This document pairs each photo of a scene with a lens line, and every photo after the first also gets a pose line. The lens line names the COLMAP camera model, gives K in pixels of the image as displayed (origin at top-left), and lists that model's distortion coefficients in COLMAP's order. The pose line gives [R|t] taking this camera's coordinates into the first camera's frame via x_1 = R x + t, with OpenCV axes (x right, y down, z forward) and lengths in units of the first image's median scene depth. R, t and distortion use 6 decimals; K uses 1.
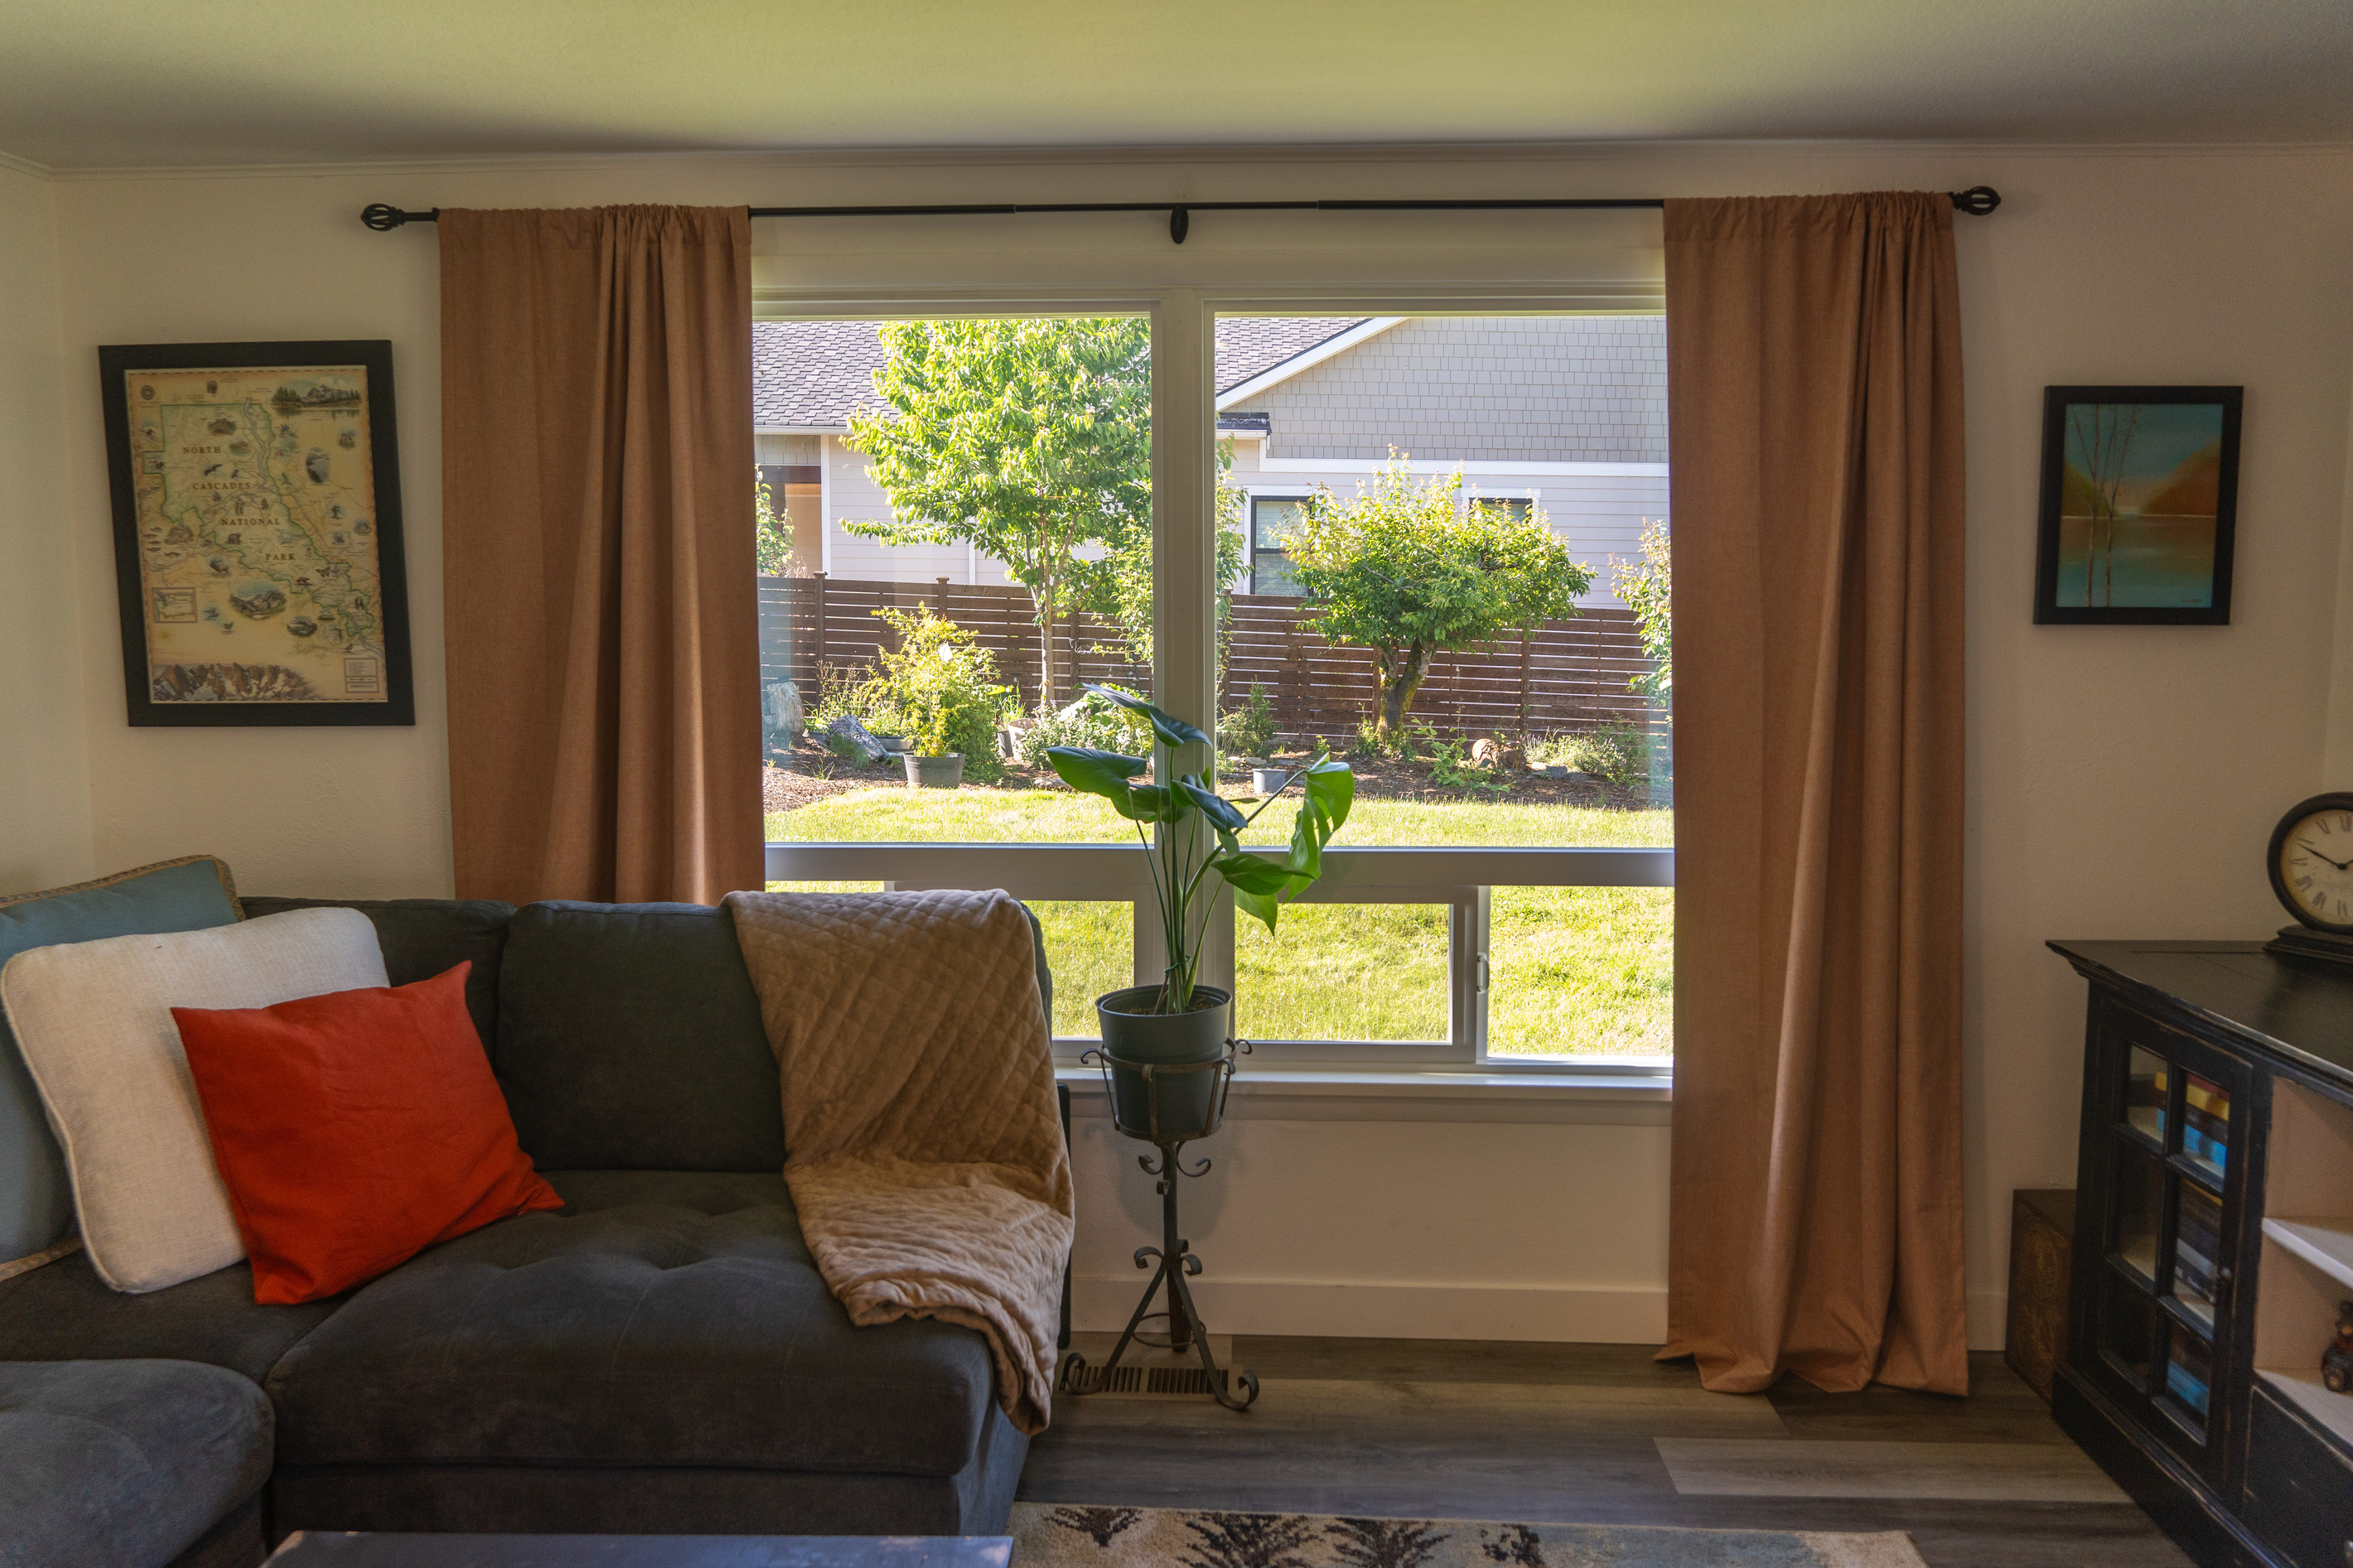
lens RADIAL K [[1763.1, 0, 1177.3], [0, 1763.1, 779.5], [0, 0, 1]] dist [-0.008417, 0.000511]
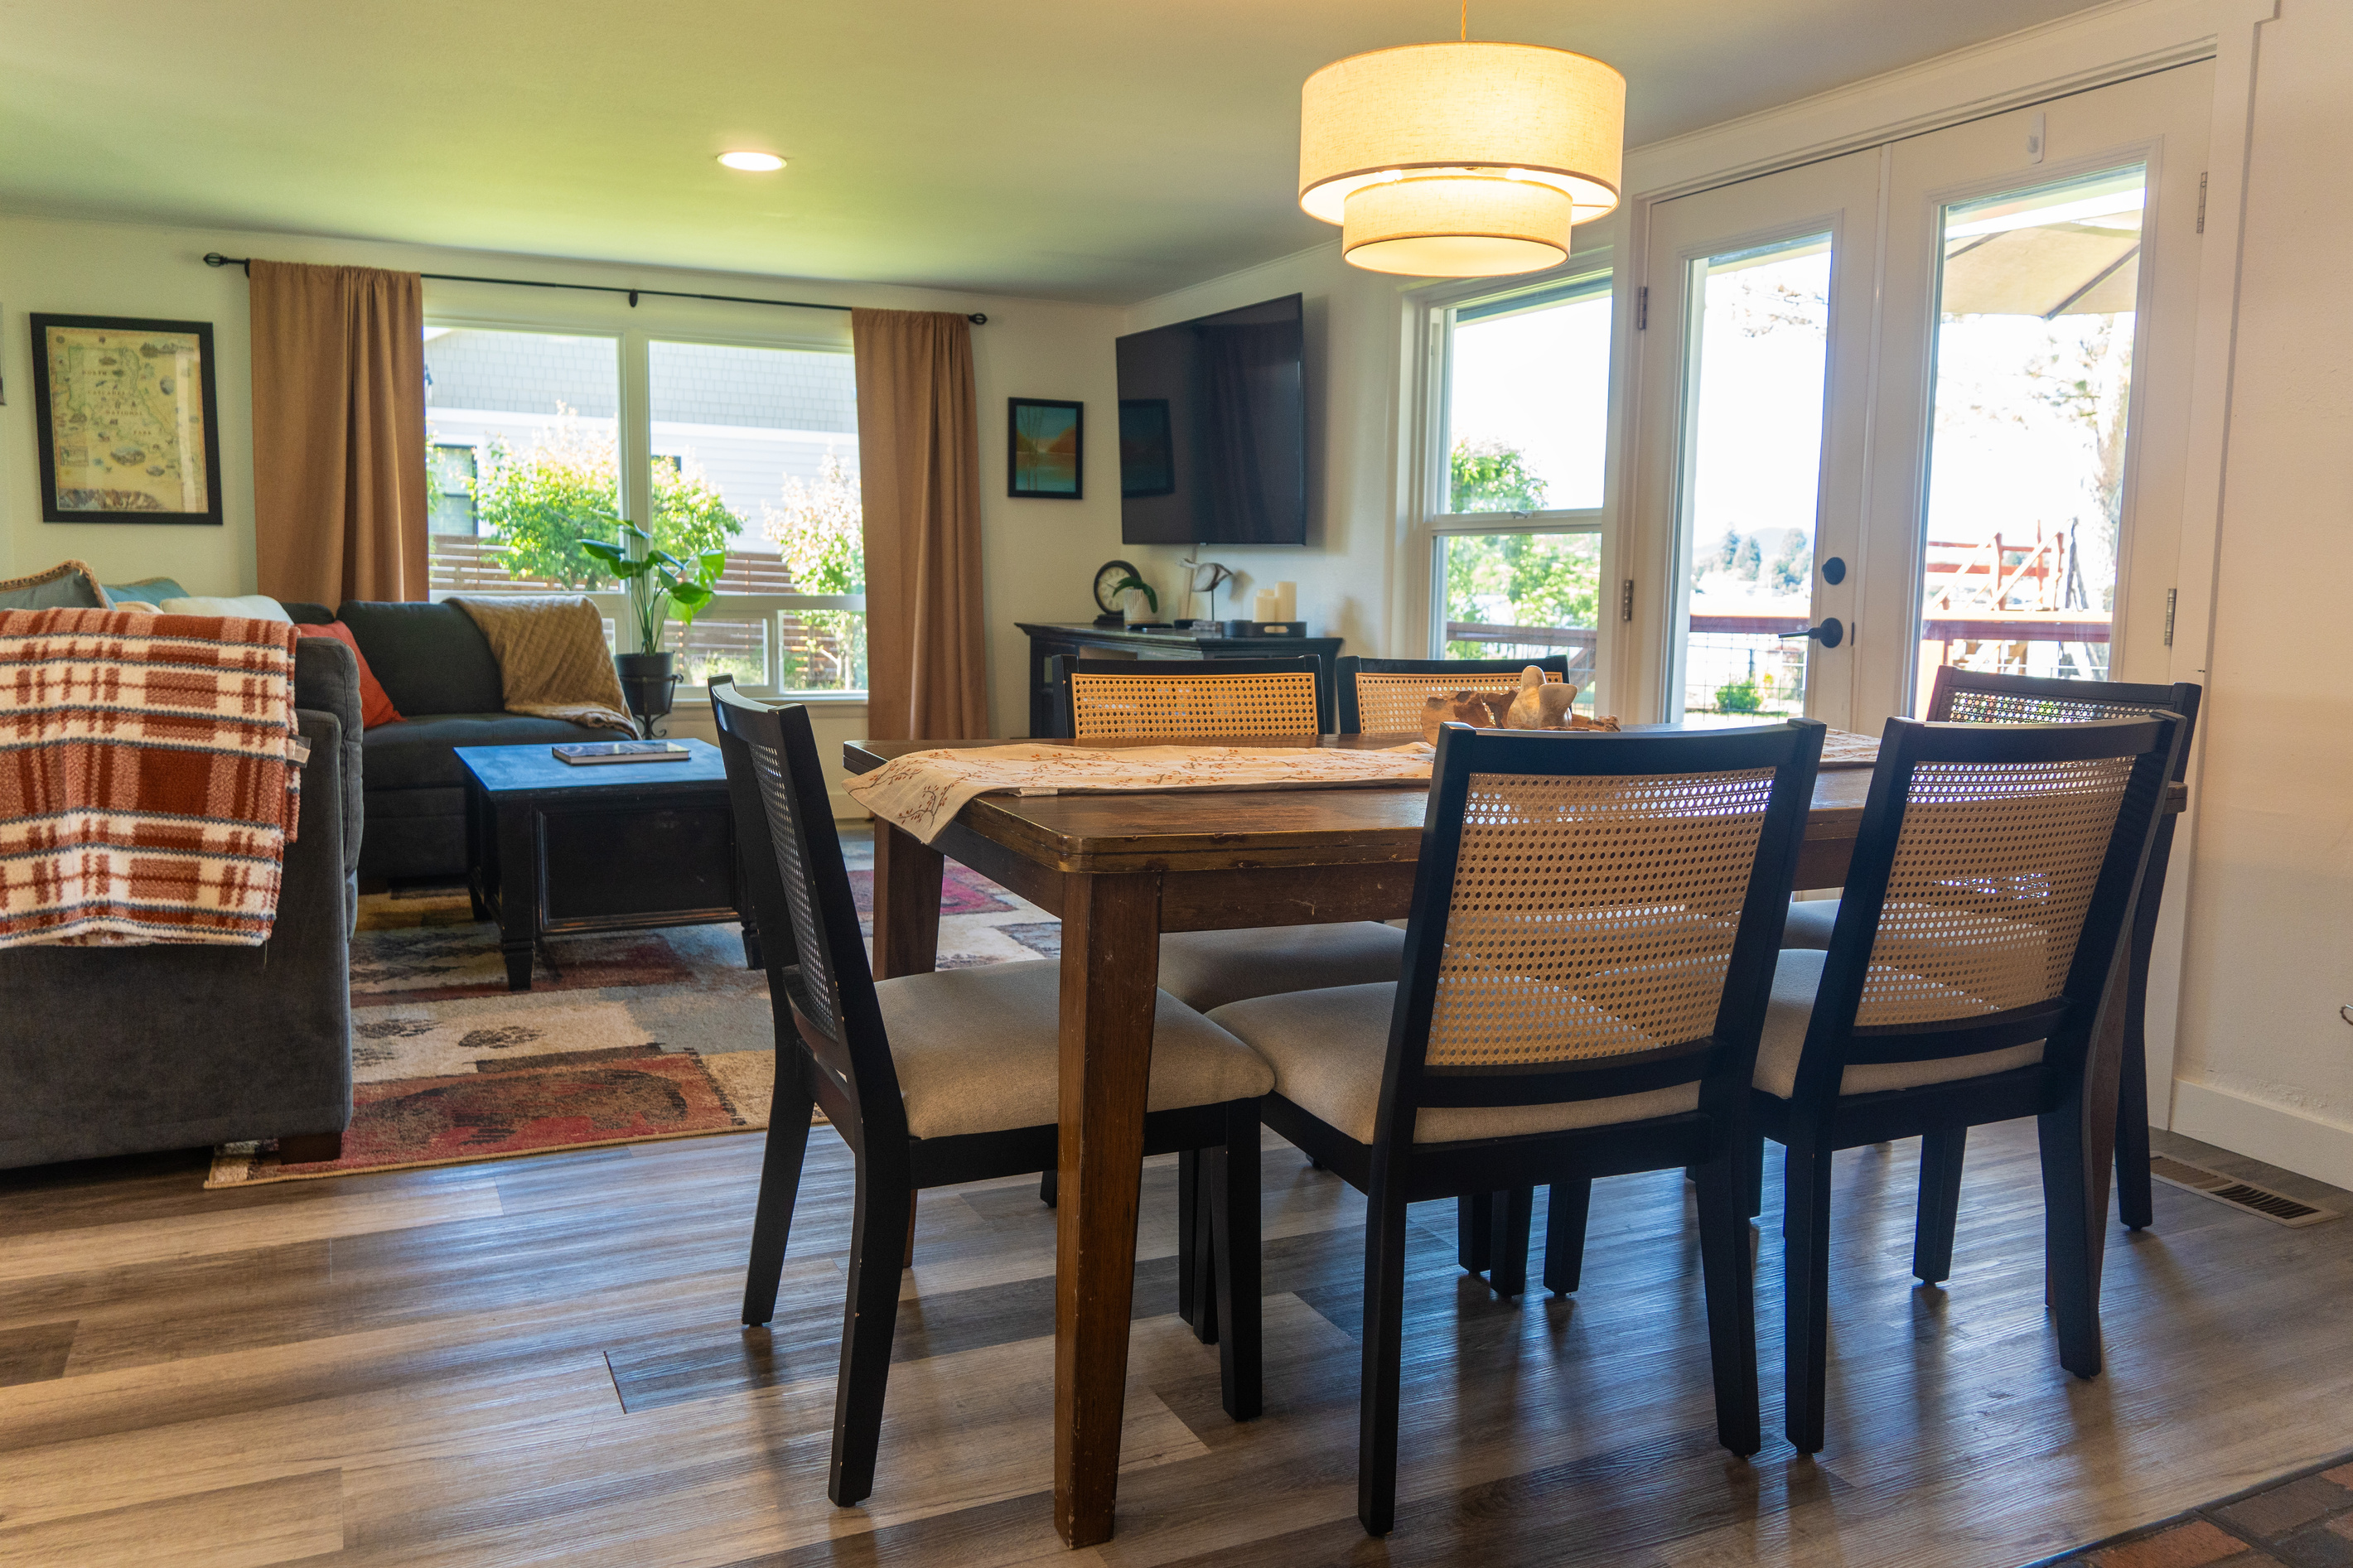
lens RADIAL K [[1763.1, 0, 1178.0], [0, 1763.1, 766.7], [0, 0, 1]] dist [-0.008417, 0.000511]
pose [[0.882868, -0.038139, 0.468069, -0.442852], [0.033194, 0.999272, 0.018813, 0.240310], [-0.468446, -0.001072, 0.883492, -1.222561]]
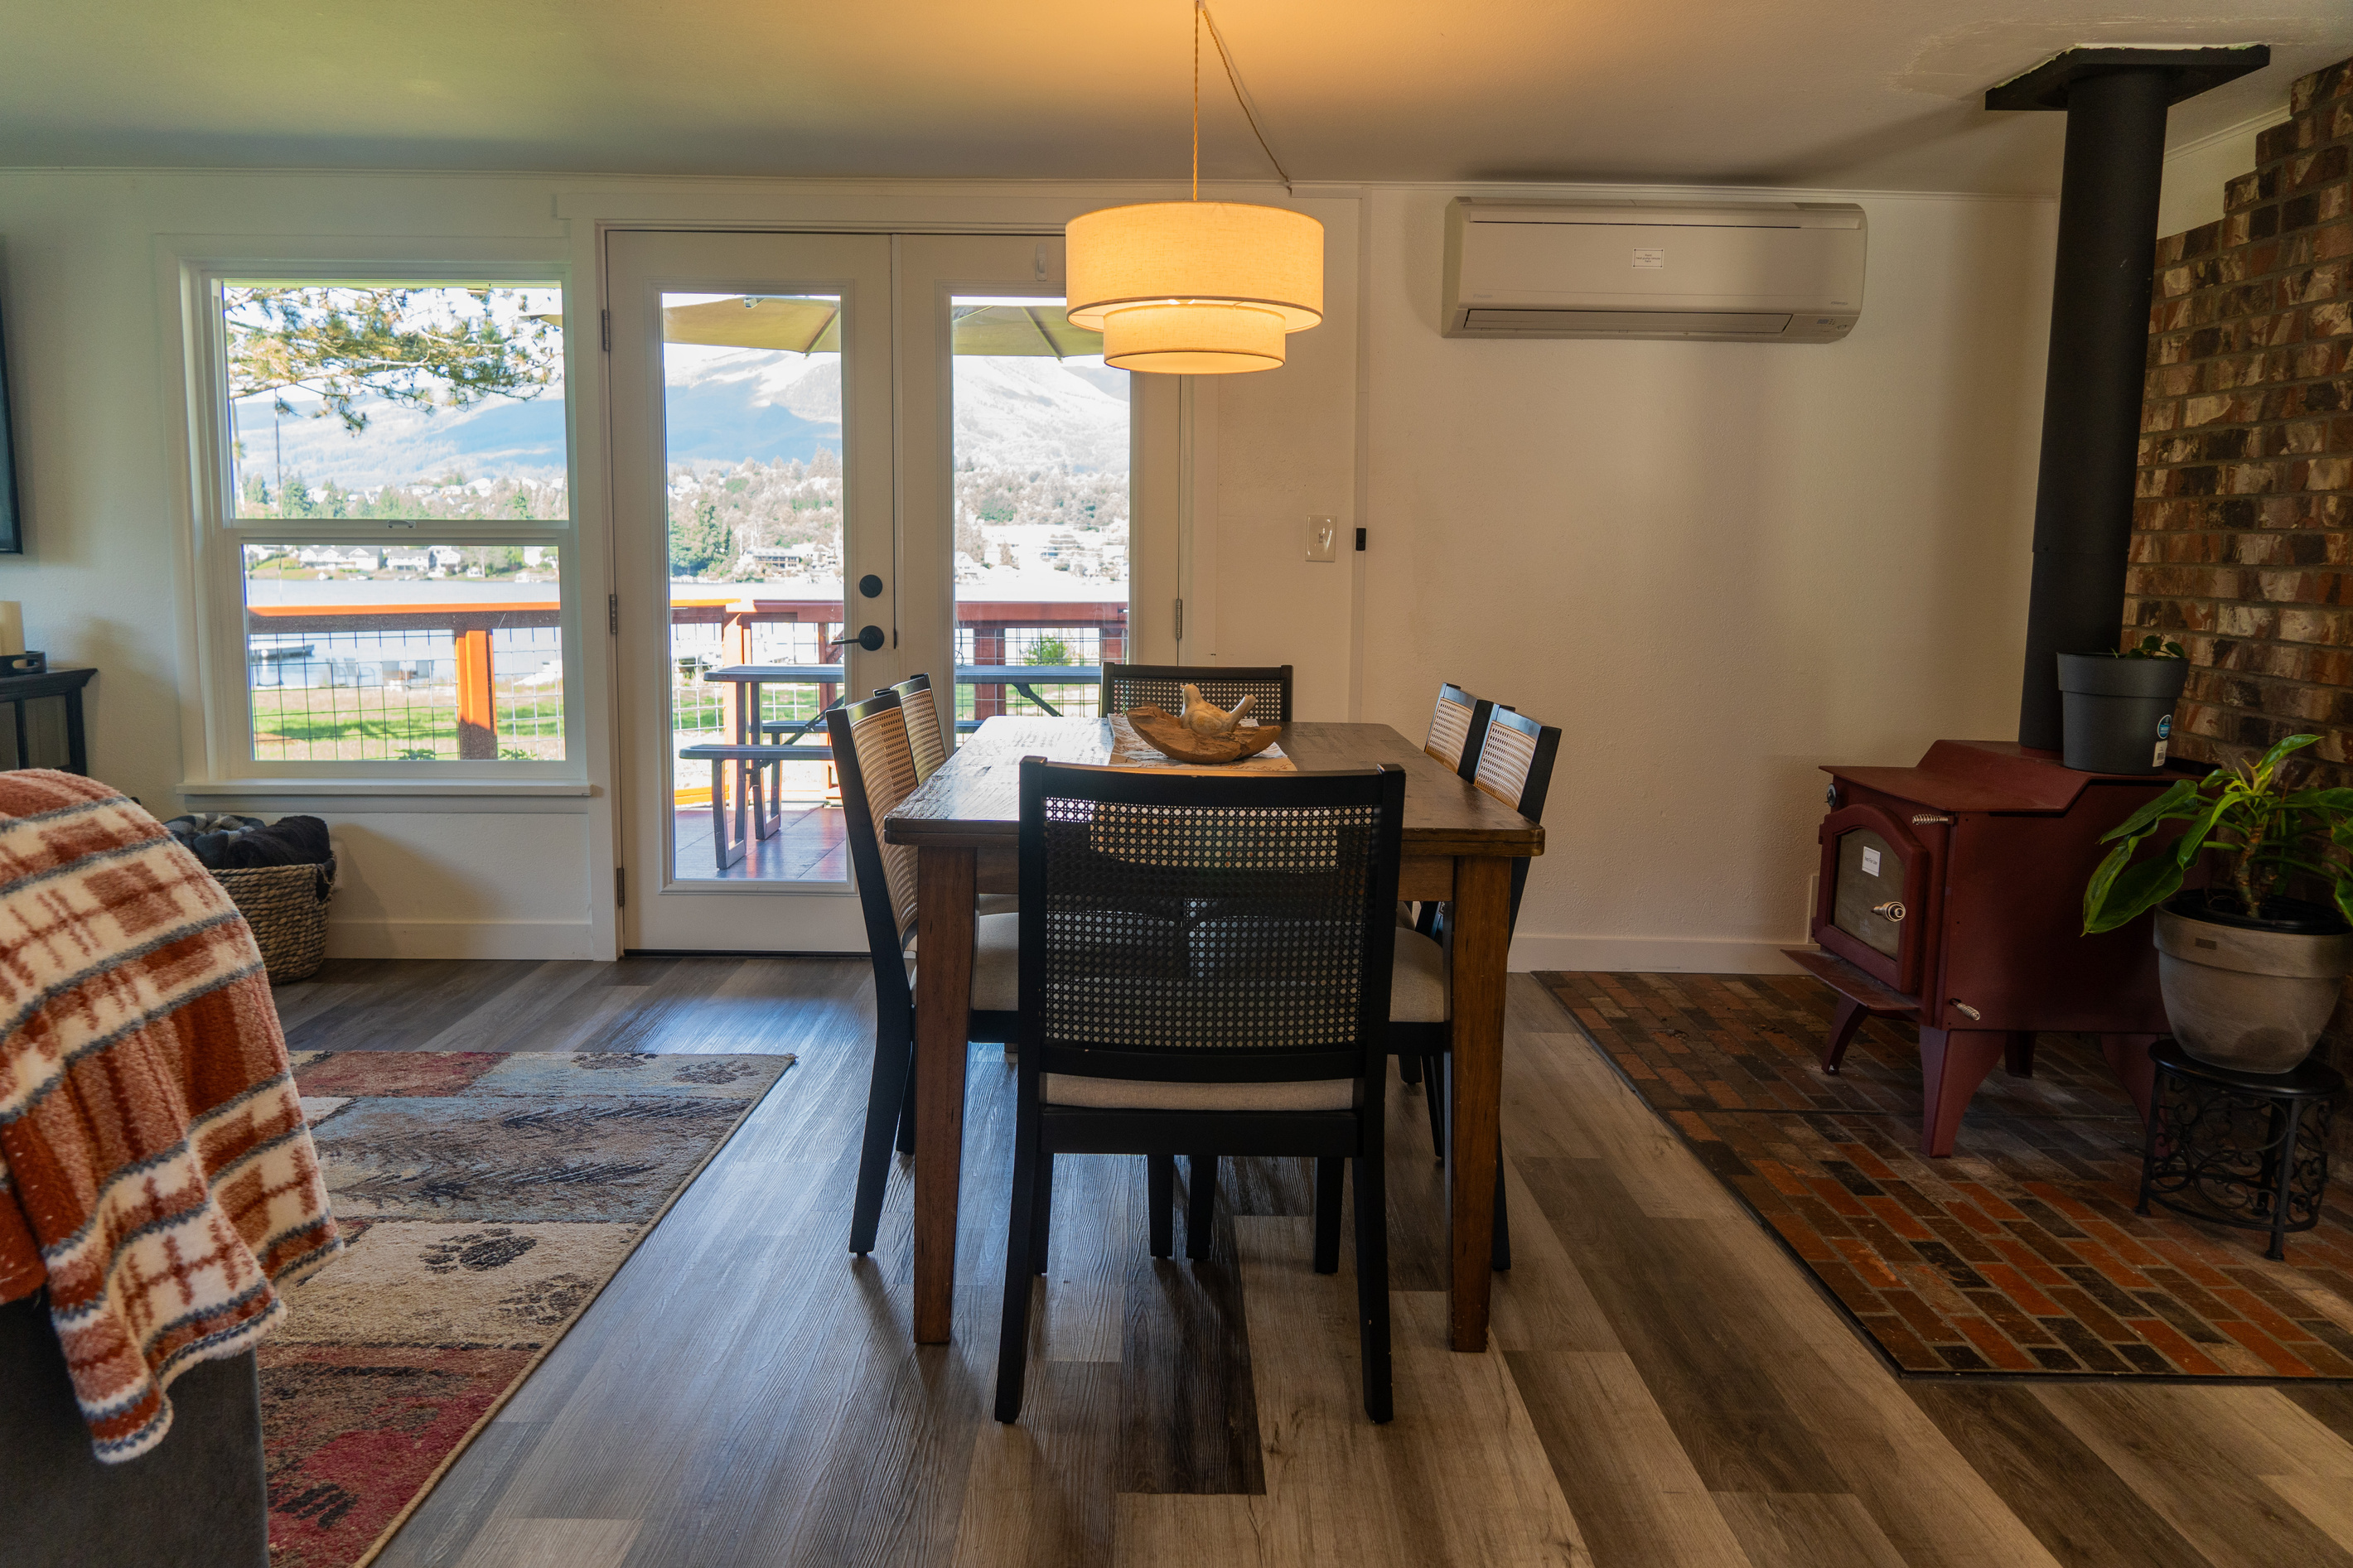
lens RADIAL K [[1763.1, 0, 1174.8], [0, 1763.1, 740.2], [0, 0, 1]] dist [-0.008417, 0.000511]
pose [[-0.048041, -0.101903, 0.993634, -0.968848], [0.098046, 0.989497, 0.106219, 0.133224], [-0.994022, 0.102524, -0.037545, -0.476450]]
